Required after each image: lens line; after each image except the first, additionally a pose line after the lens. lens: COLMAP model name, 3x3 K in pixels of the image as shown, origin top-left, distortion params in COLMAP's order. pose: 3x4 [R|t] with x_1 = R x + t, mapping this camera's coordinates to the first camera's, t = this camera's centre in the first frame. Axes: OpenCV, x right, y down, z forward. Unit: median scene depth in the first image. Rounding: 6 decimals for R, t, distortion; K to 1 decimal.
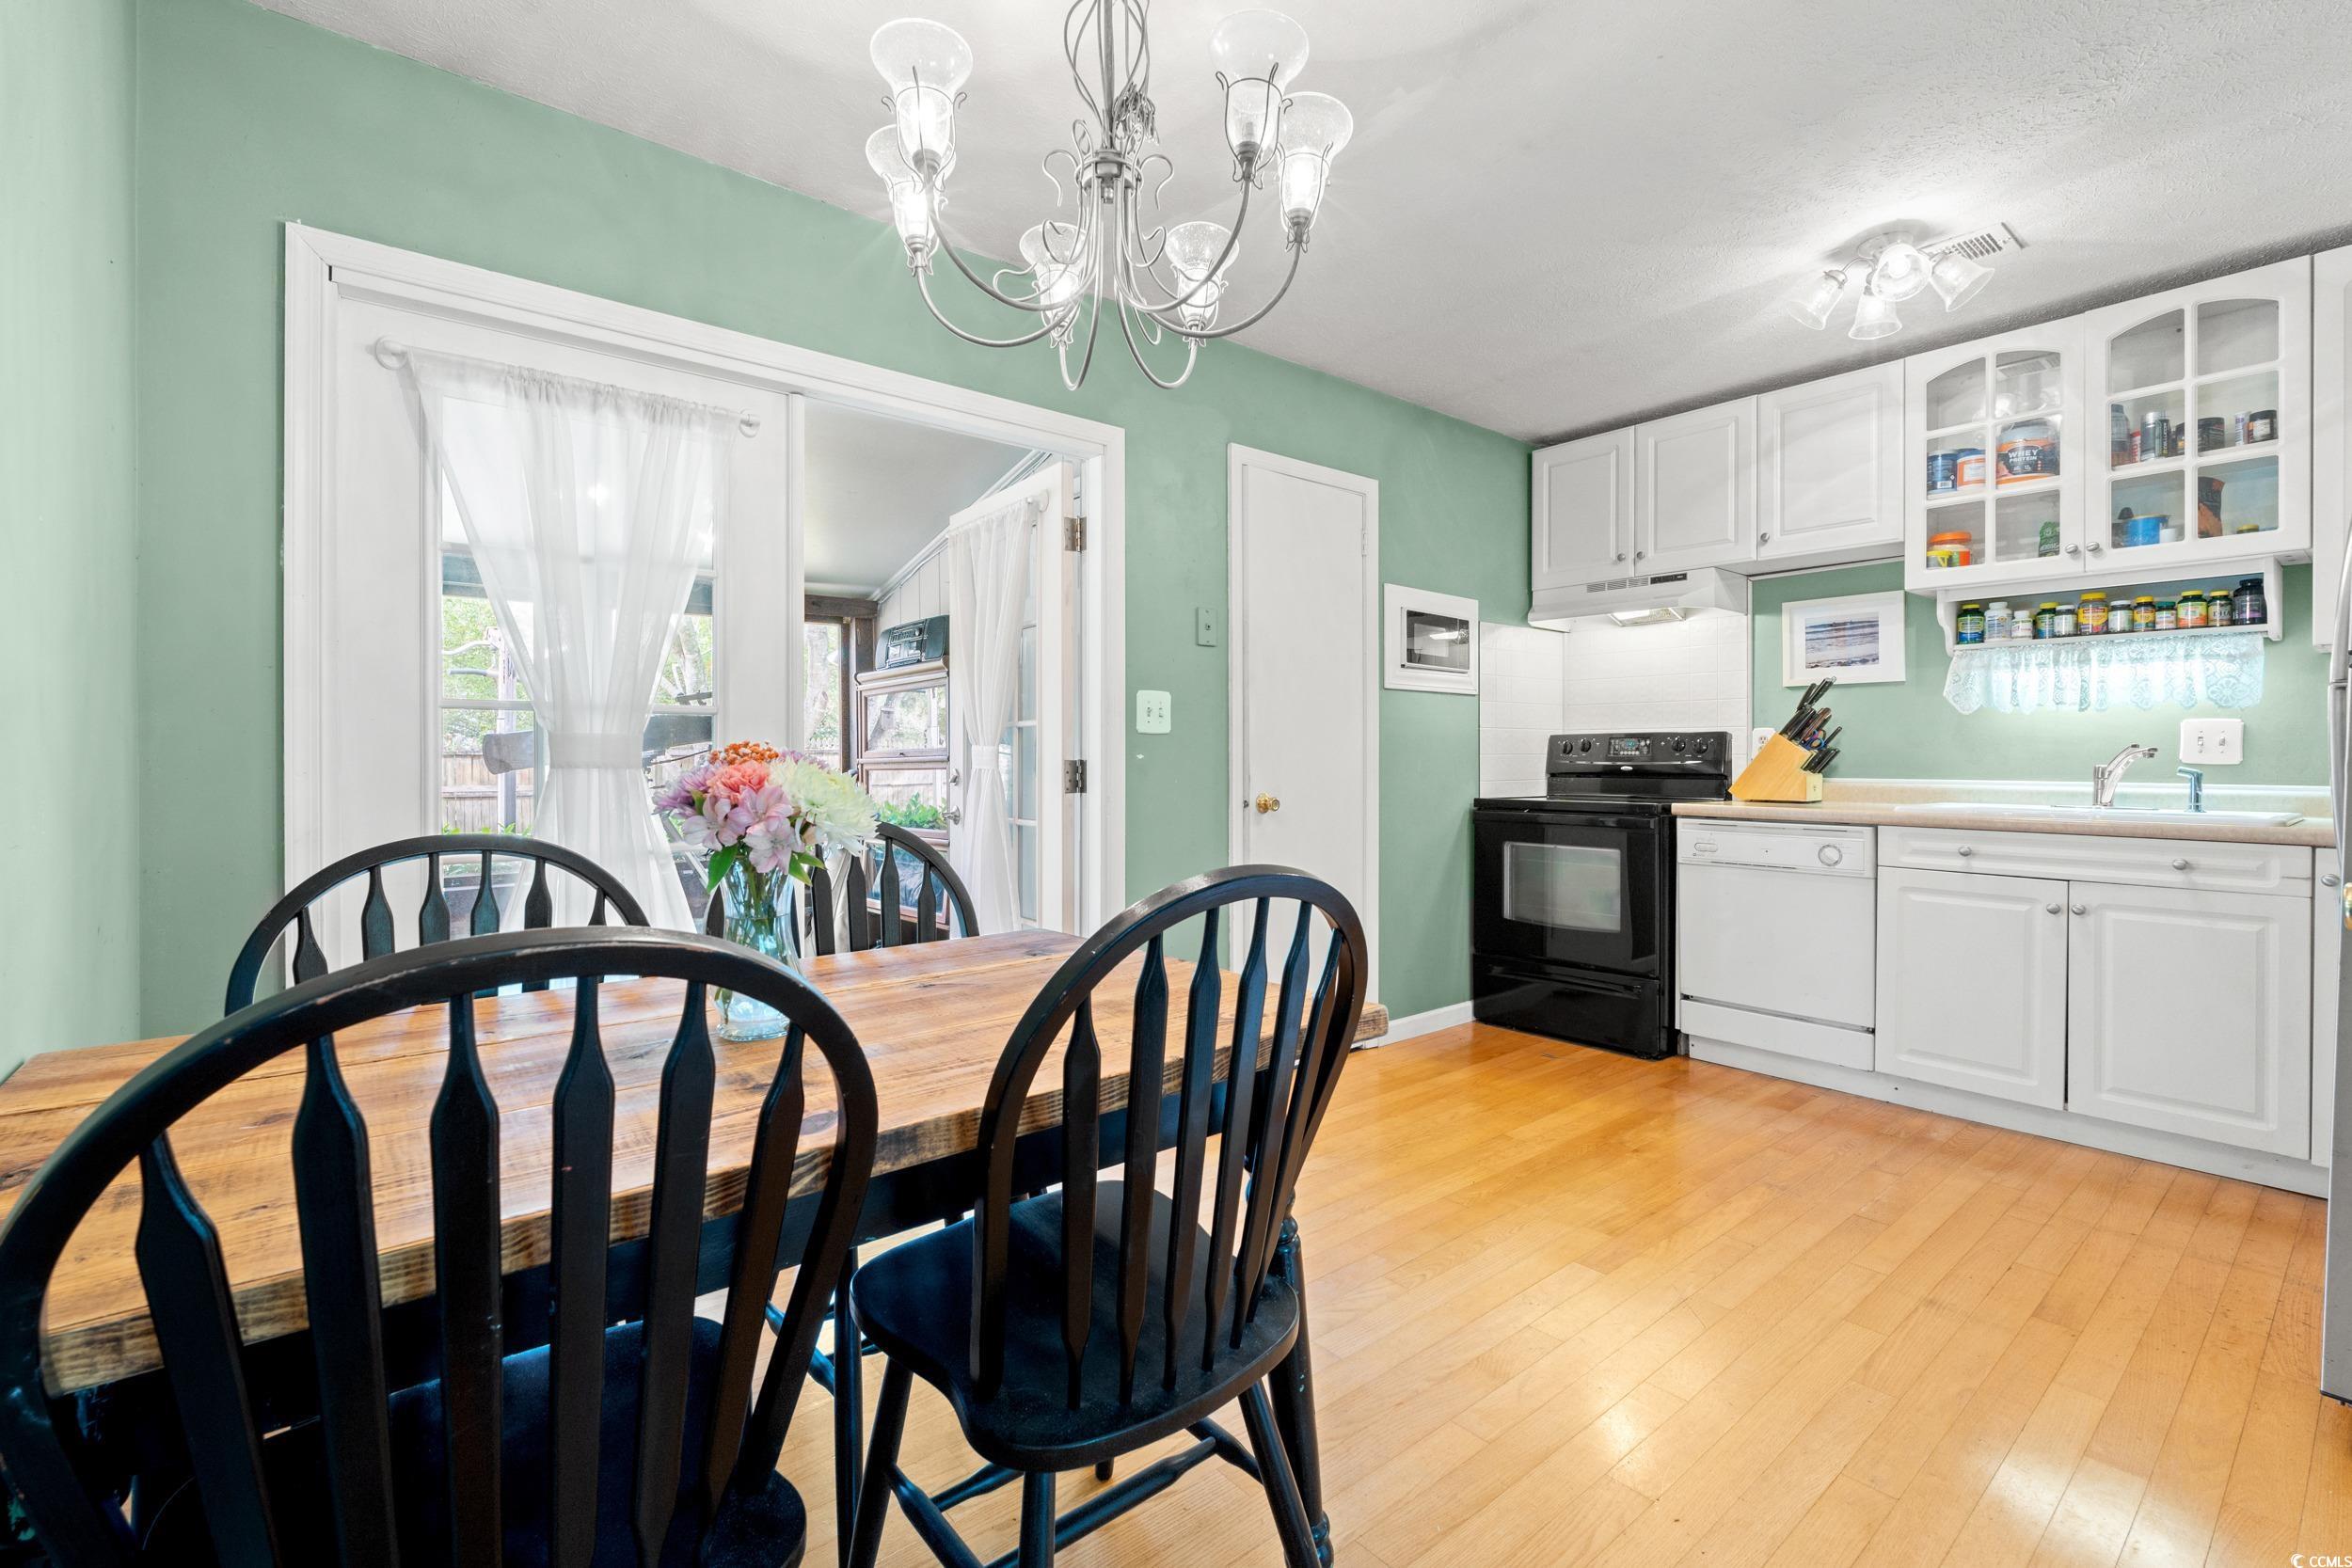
lens RADIAL K [[1026.0, 0, 1179.7], [0, 1026.0, 766.0], [0, 0, 1]] dist [-0.009646, 0.001355]
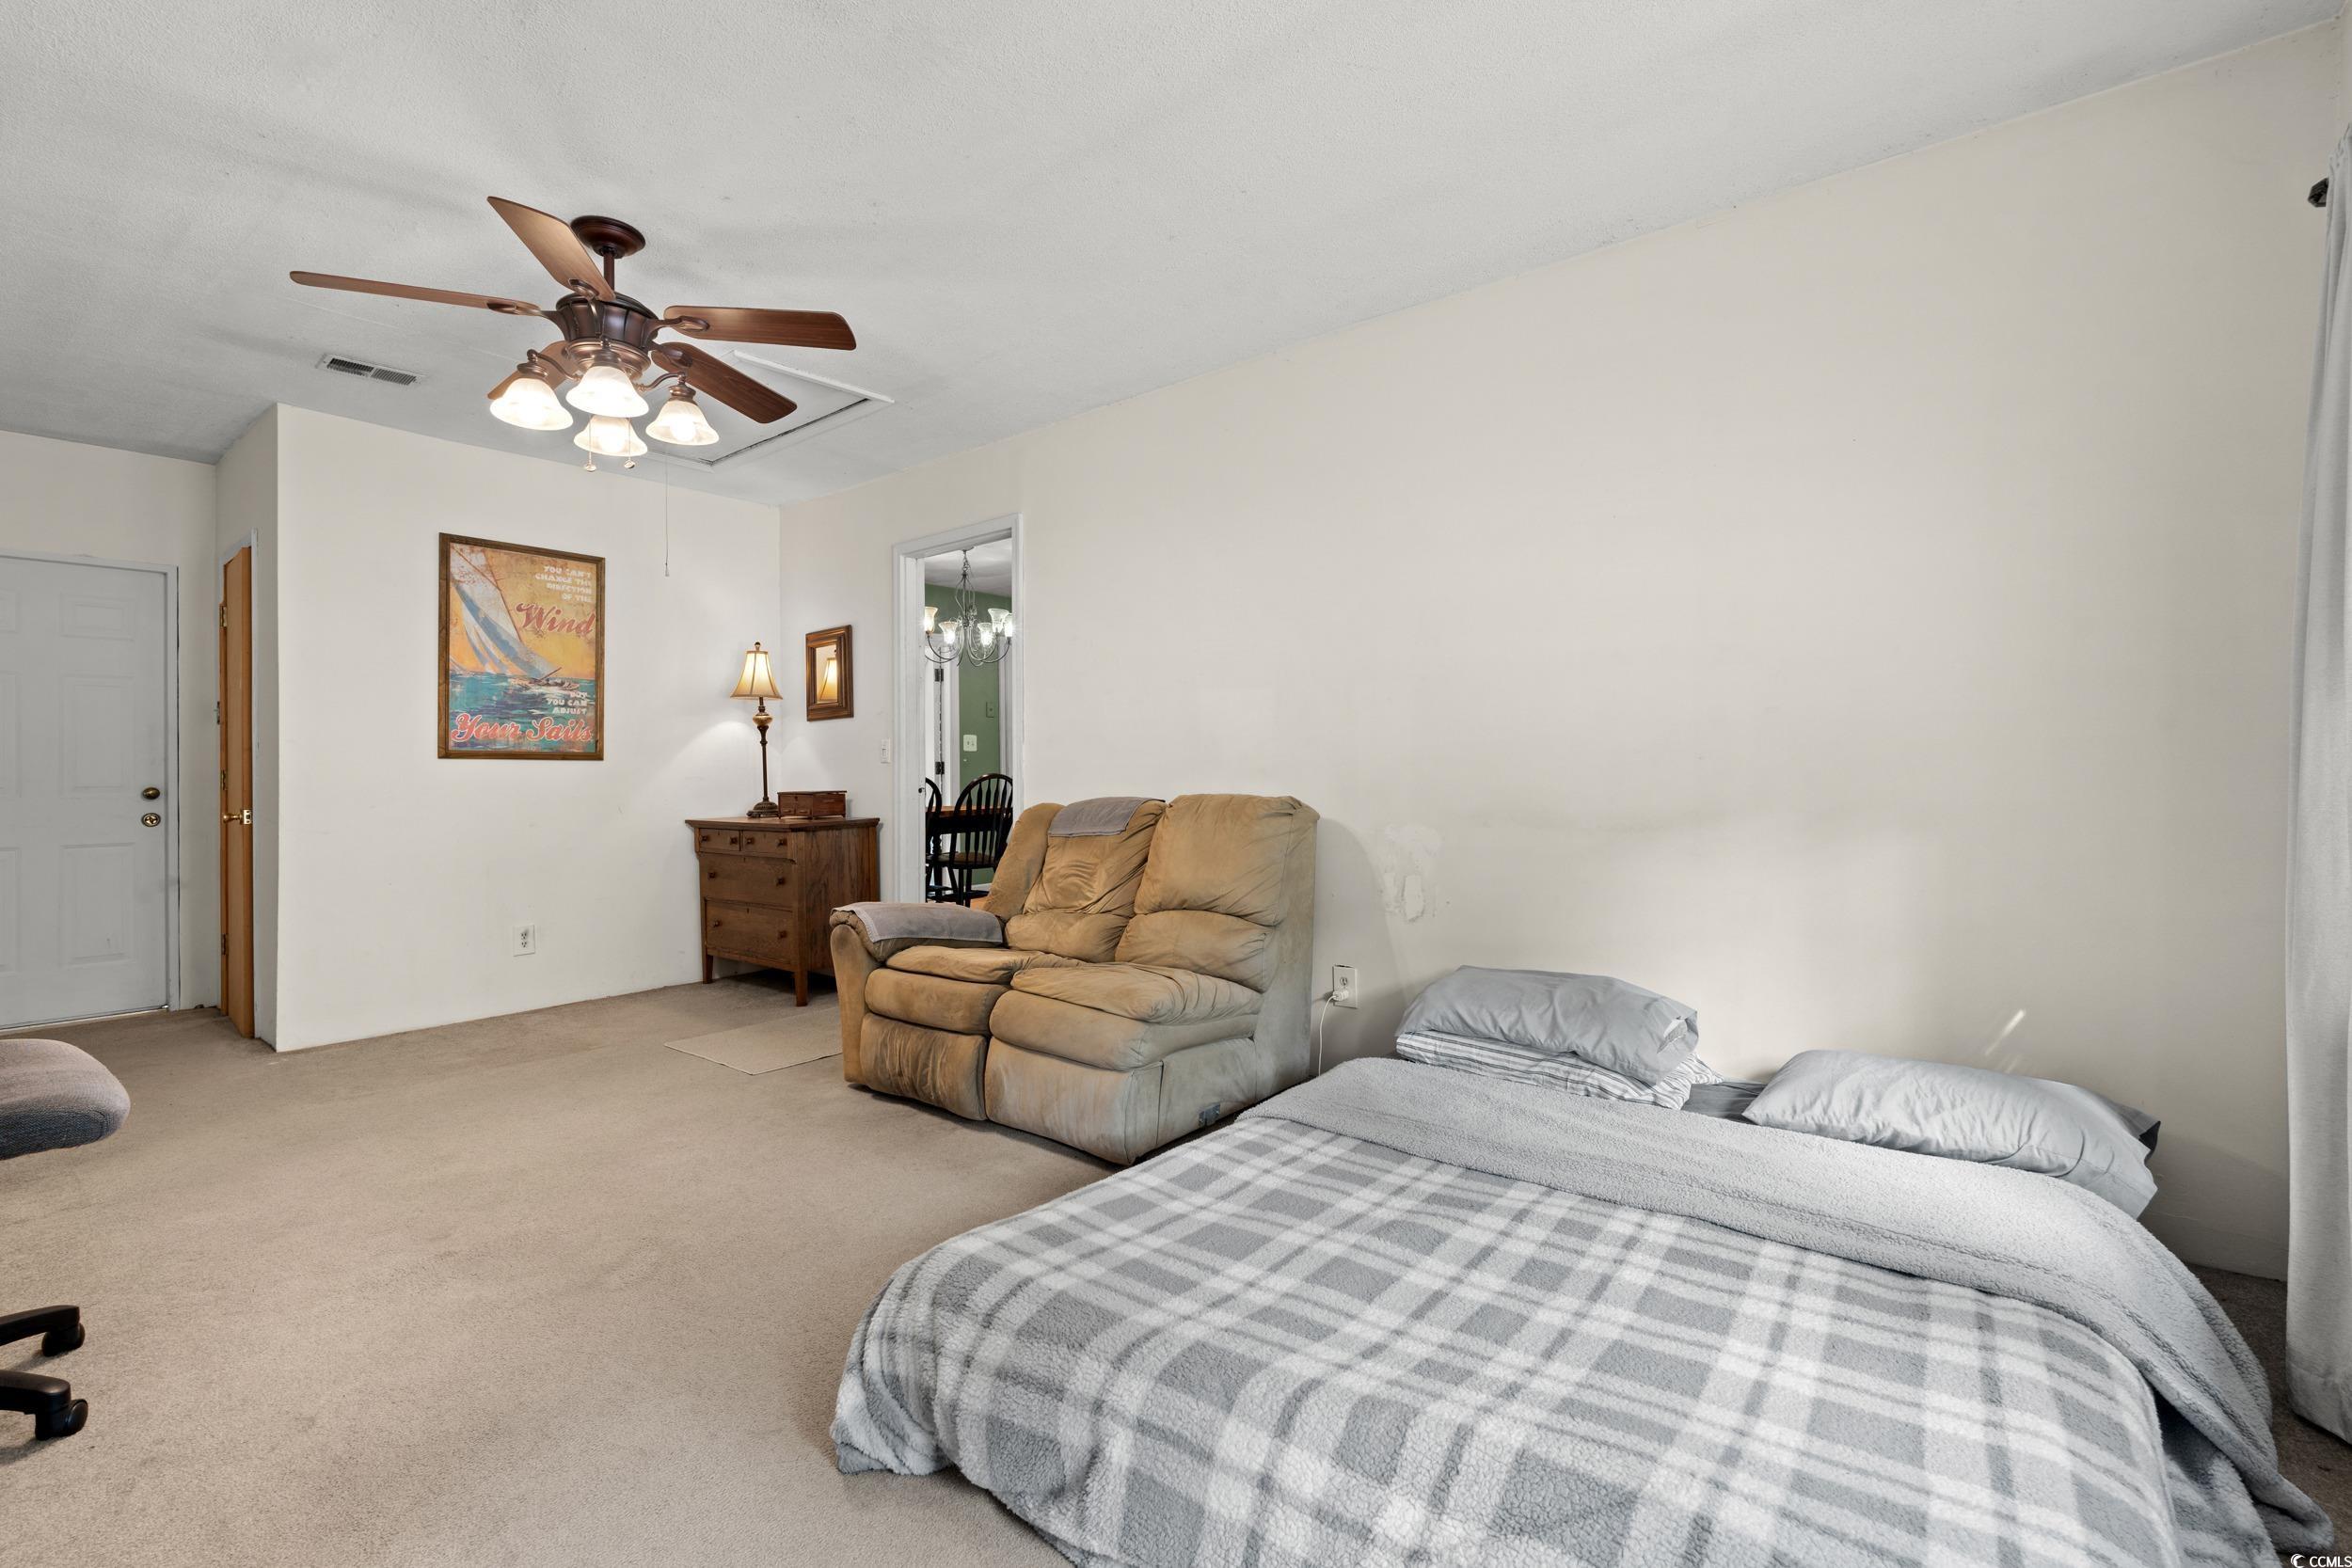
lens RADIAL K [[1026.0, 0, 1177.2], [0, 1026.0, 777.1], [0, 0, 1]] dist [-0.009646, 0.001355]
pose [[0.979950, -0.005114, 0.199176, -0.062356], [0.005669, 0.999981, -0.002218, 0.091961], [-0.199161, 0.003303, 0.979961, -3.566009]]
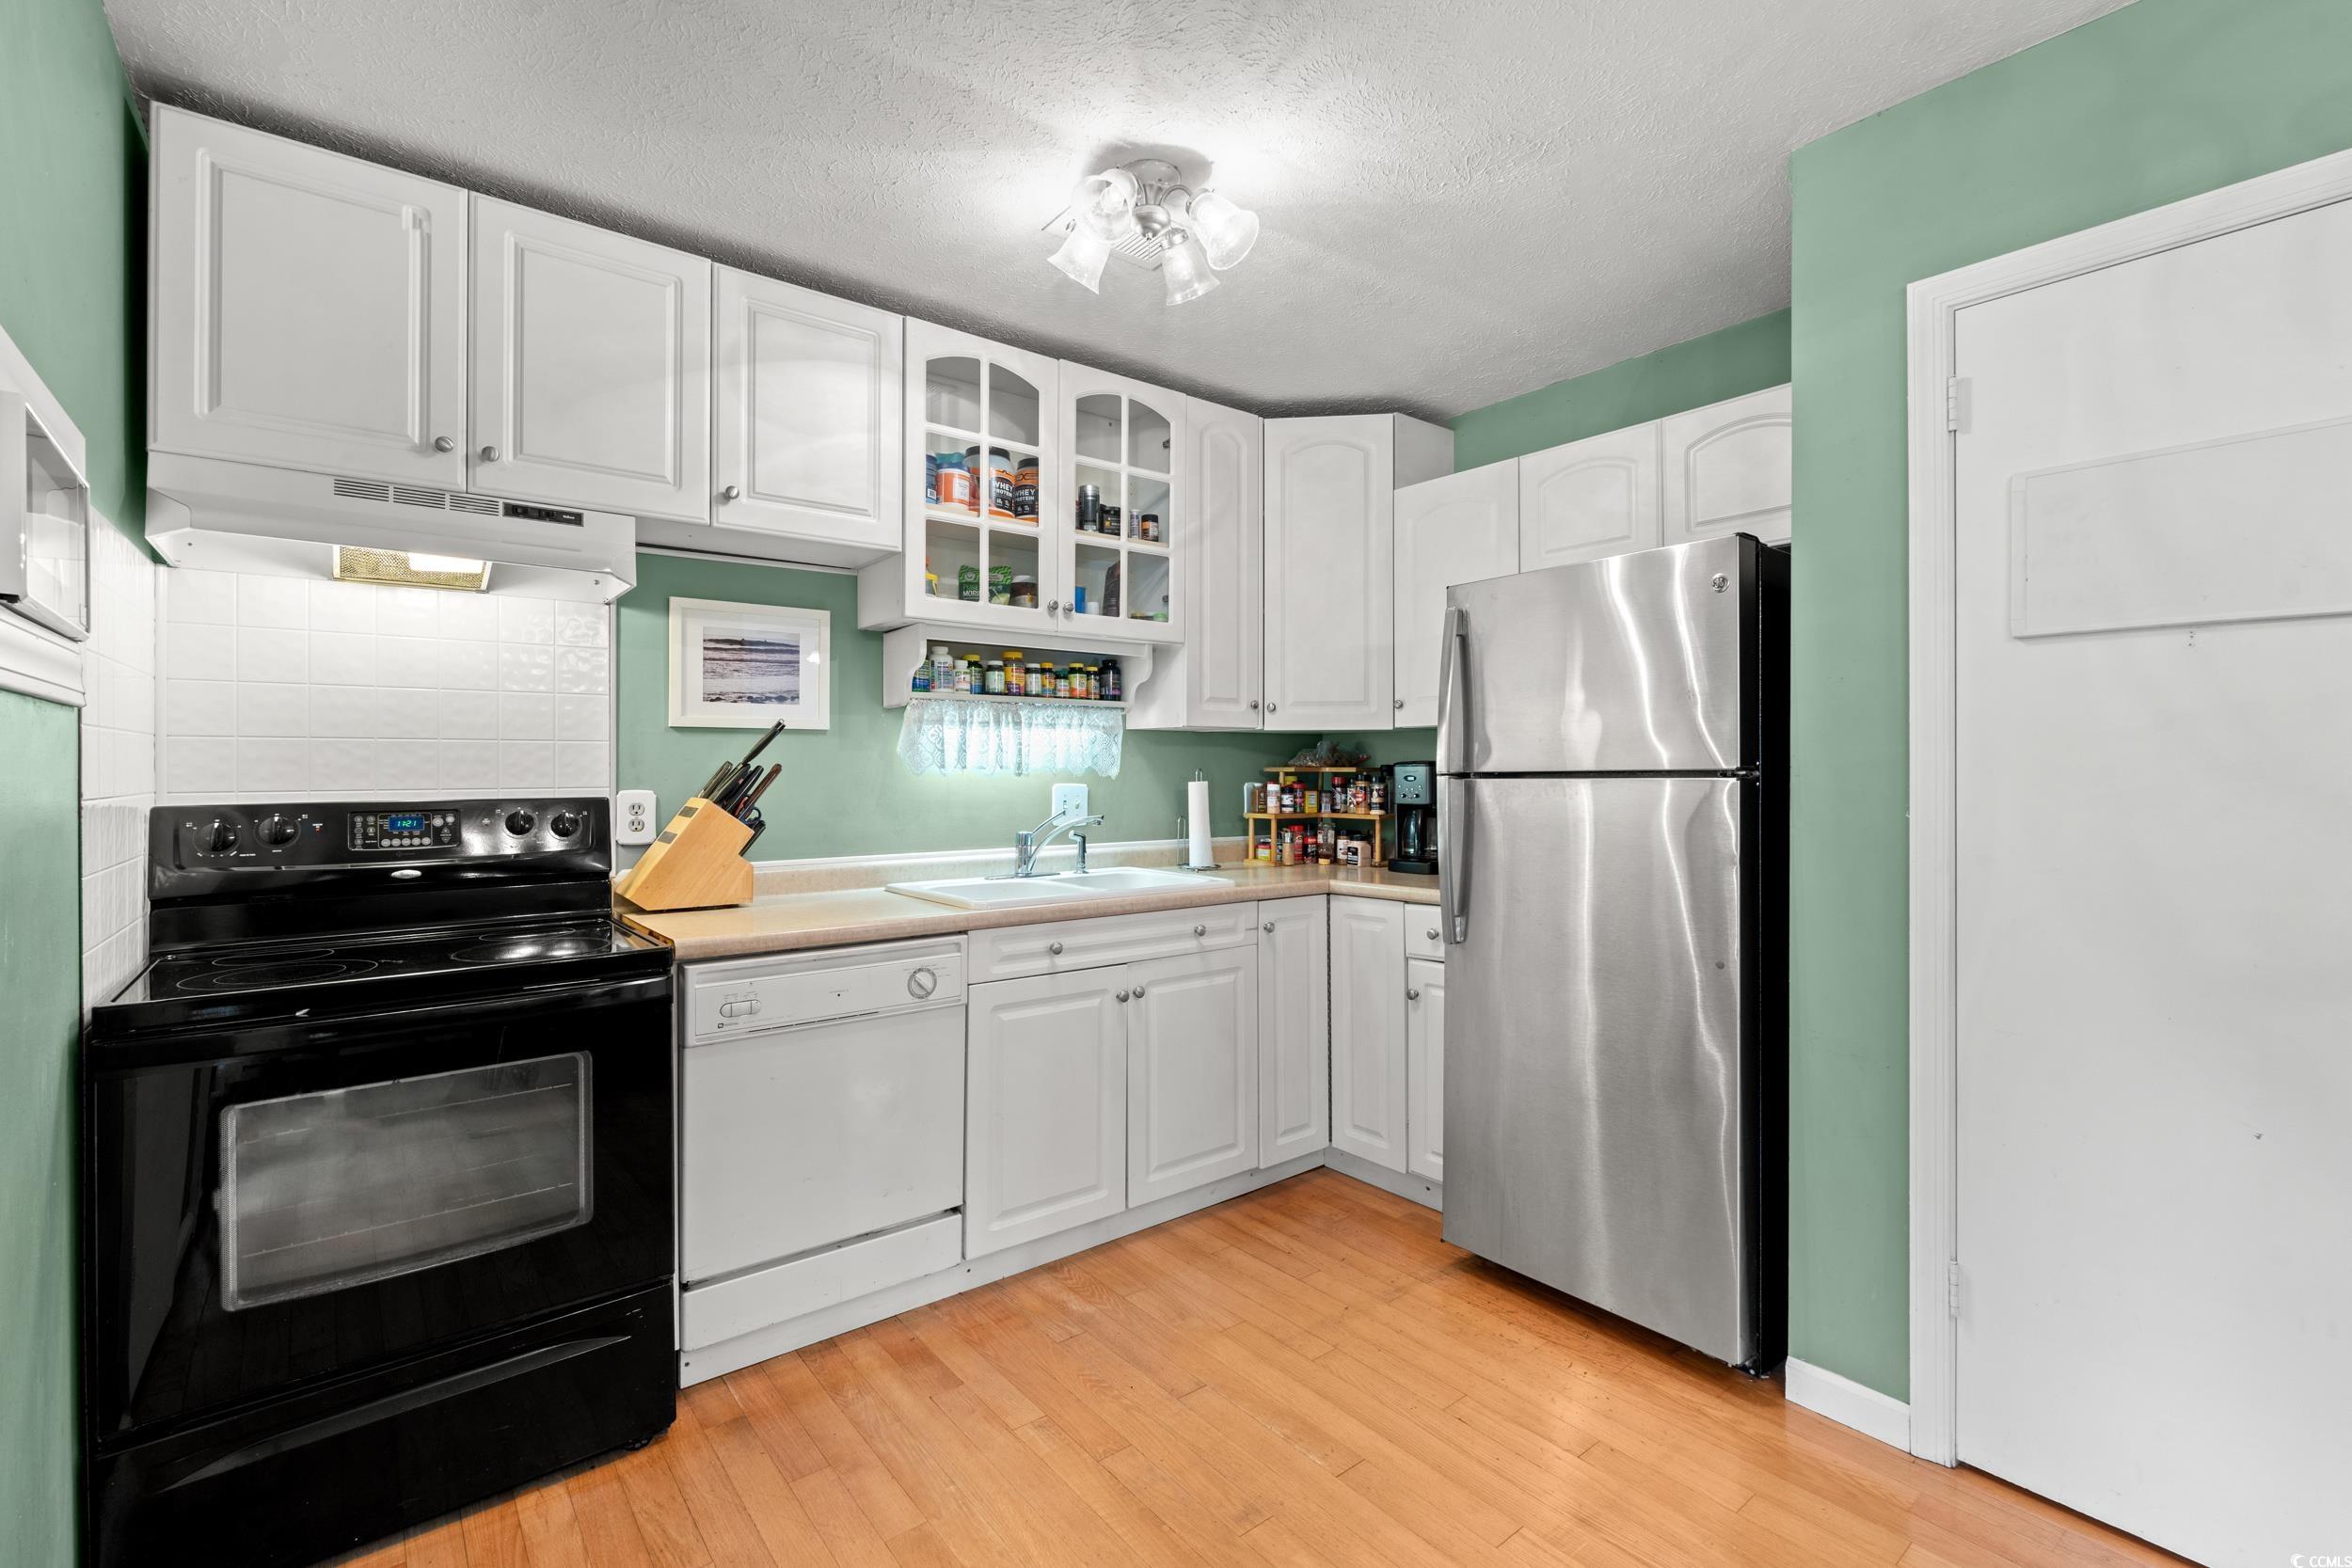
lens RADIAL K [[1026.0, 0, 1179.5], [0, 1026.0, 768.1], [0, 0, 1]] dist [-0.009646, 0.001355]
pose [[0.015366, -0.000650, 0.999882, -0.064041], [0.011175, 0.999937, 0.000478, -0.059760], [-0.999819, 0.011167, 0.015372, 0.837412]]
